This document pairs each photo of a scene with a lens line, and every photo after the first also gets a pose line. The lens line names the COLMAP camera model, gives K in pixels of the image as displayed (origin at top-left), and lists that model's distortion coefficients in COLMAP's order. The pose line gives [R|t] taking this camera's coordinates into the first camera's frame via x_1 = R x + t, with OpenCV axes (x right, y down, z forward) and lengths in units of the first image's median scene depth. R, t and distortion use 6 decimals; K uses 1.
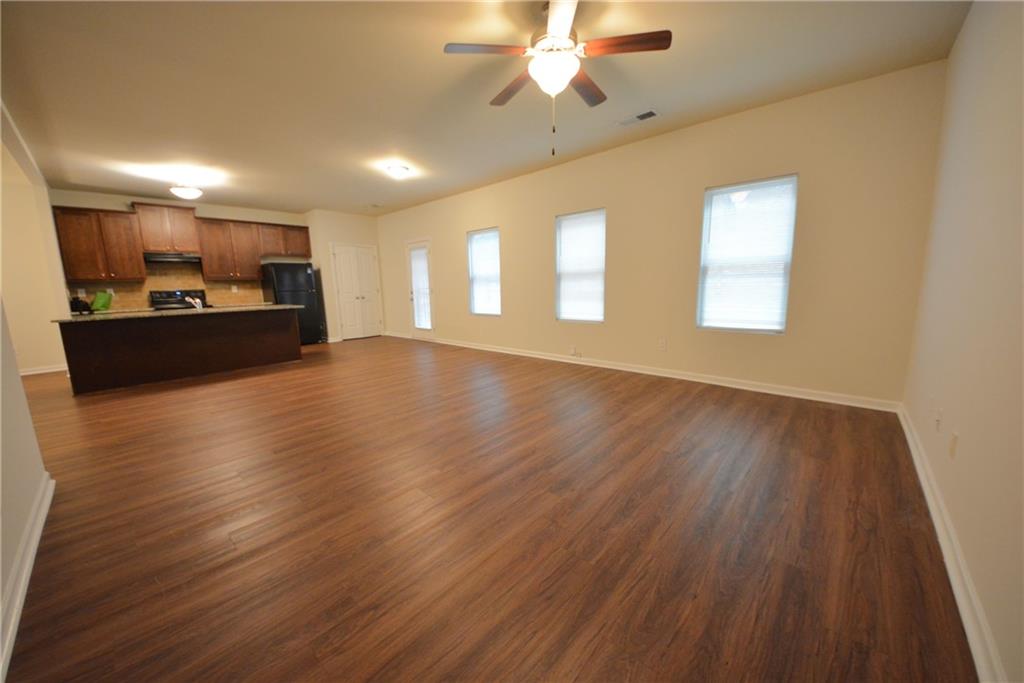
lens RADIAL K [[371.4, 0, 512.0], [0, 371.4, 341.5], [0, 0, 1]] dist [0.037510, -0.022839]
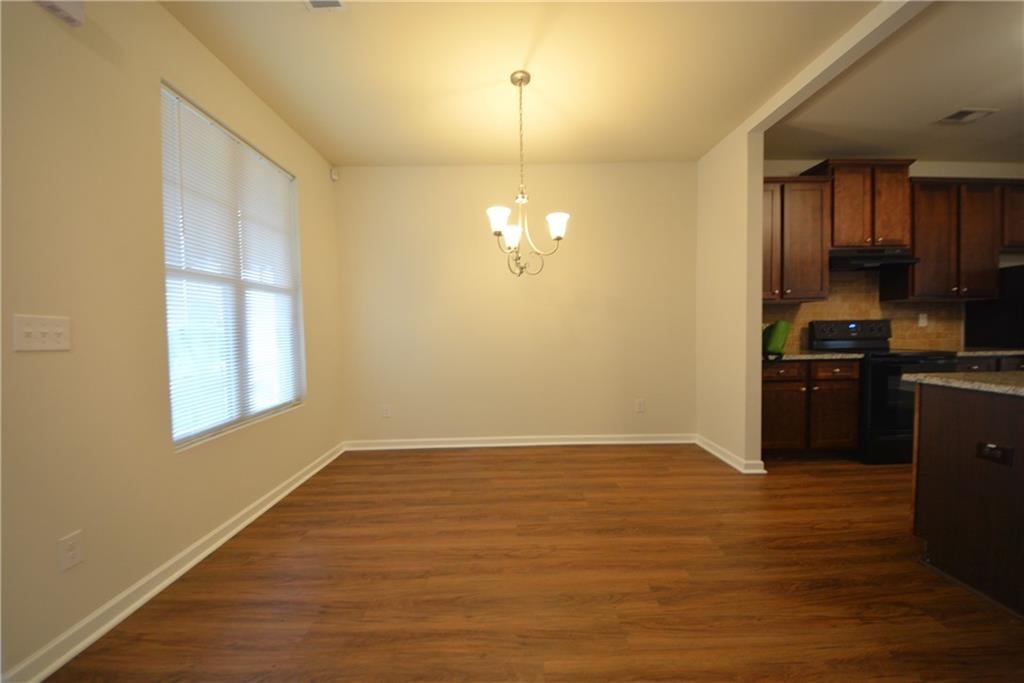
lens RADIAL K [[365.7, 0, 510.7], [0, 365.7, 342.6], [0, 0, 1]] dist [0.019549, -0.014389]
pose [[0.697151, 0.040396, -0.715785, -0.840397], [-0.112510, 0.992205, -0.053585, -0.021831], [0.708041, 0.117890, 0.696262, 0.291549]]
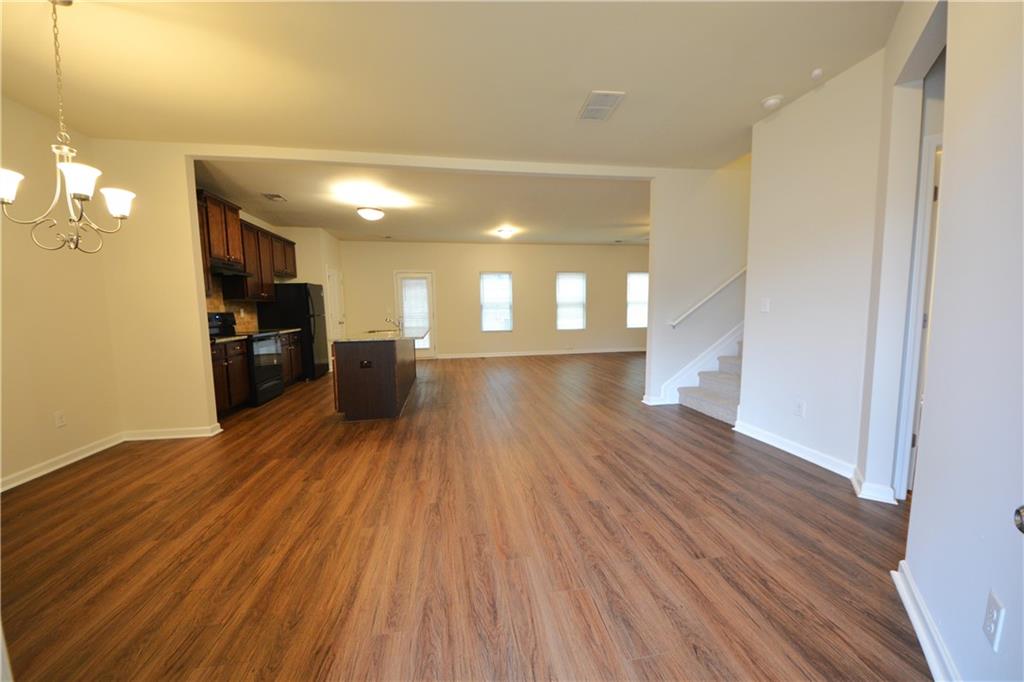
lens RADIAL K [[365.7, 0, 510.7], [0, 365.7, 342.1], [0, 0, 1]] dist [0.019549, -0.014389]
pose [[0.594440, -0.057046, 0.802114, -1.112130], [0.125240, 0.991876, -0.022273, 0.006475], [-0.794327, 0.113697, 0.596755, 0.129701]]
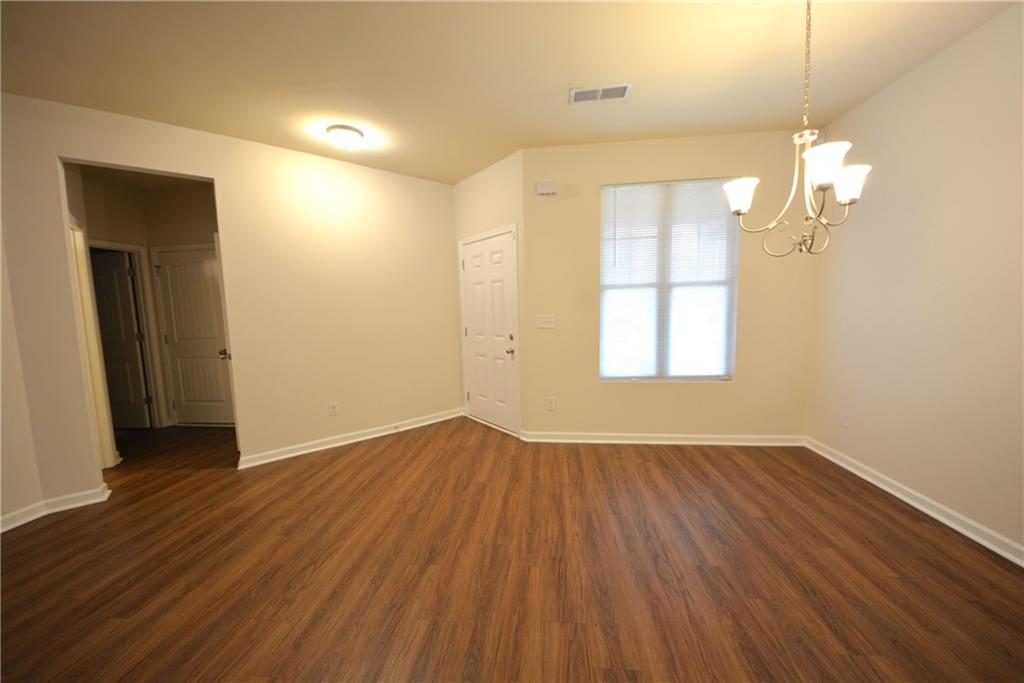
lens RADIAL K [[365.7, 0, 510.7], [0, 365.7, 342.6], [0, 0, 1]] dist [0.019549, -0.014389]
pose [[-0.789092, 0.106088, -0.605045, -0.792230], [-0.049731, 0.970707, 0.235062, -0.097358], [0.612259, 0.215575, -0.760701, 0.612663]]
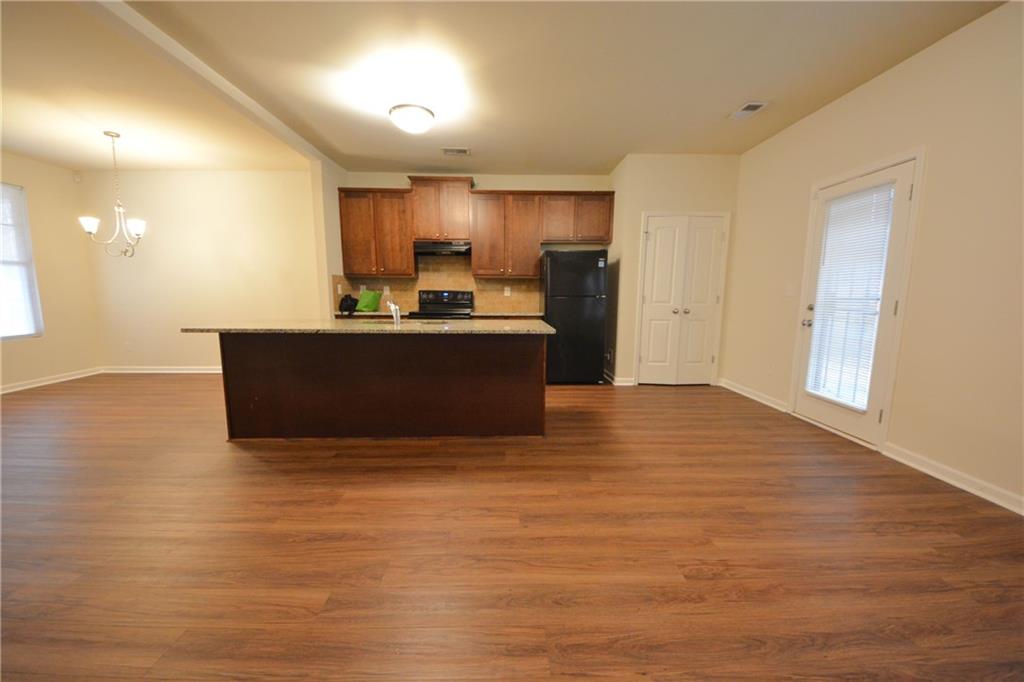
lens RADIAL K [[371.4, 0, 512.0], [0, 371.4, 341.0], [0, 0, 1]] dist [0.037510, -0.022839]
pose [[0.694481, 0.117460, -0.709859, -0.233565], [-0.134282, 0.990410, 0.032510, -0.075691], [0.706870, 0.072744, 0.703593, 0.559388]]
